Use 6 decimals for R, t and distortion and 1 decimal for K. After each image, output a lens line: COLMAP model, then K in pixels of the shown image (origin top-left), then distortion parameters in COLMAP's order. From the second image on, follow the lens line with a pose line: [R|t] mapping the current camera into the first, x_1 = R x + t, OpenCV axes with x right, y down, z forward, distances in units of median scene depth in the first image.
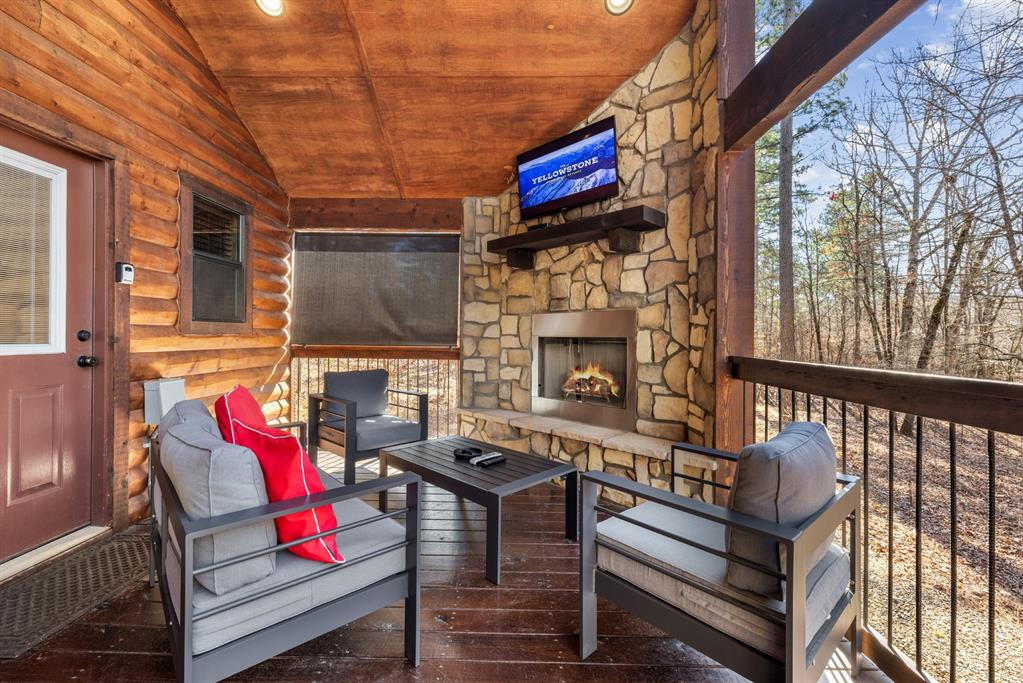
lens RADIAL K [[431.4, 0, 506.0], [0, 431.4, 331.8], [0, 0, 1]] dist [0.000803, 0.000154]
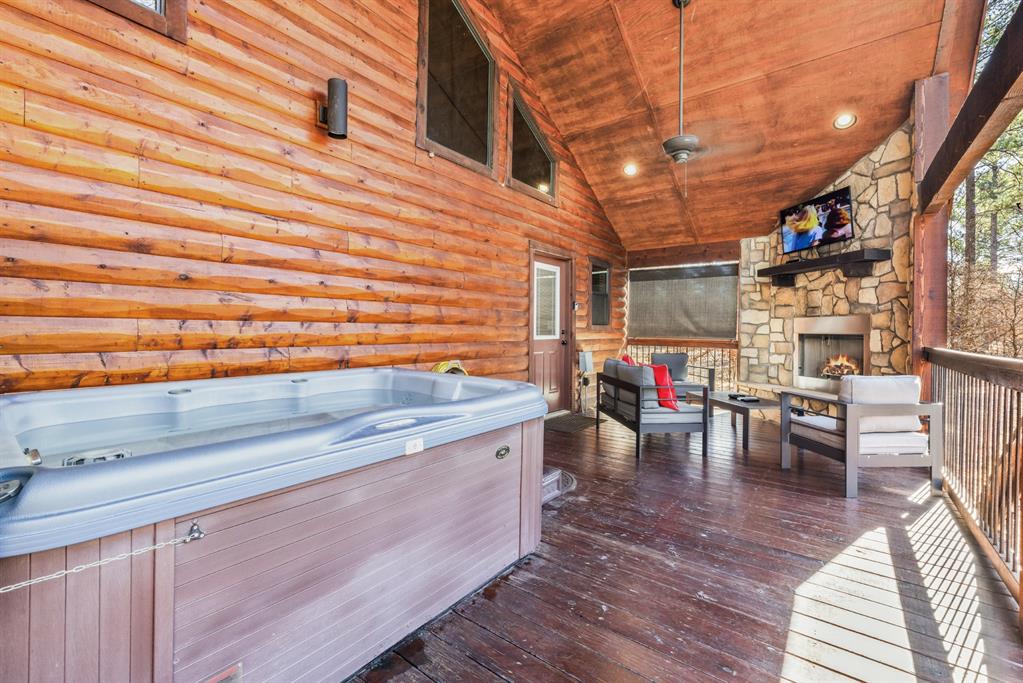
lens RADIAL K [[436.2, 0, 509.5], [0, 436.2, 328.8], [0, 0, 1]] dist [0.001349, 0.000562]
pose [[0.809959, -0.000204, -0.586486, 0.161240], [0.001565, 0.999997, 0.001814, -0.009564], [0.586484, -0.002388, 0.809957, -0.804118]]
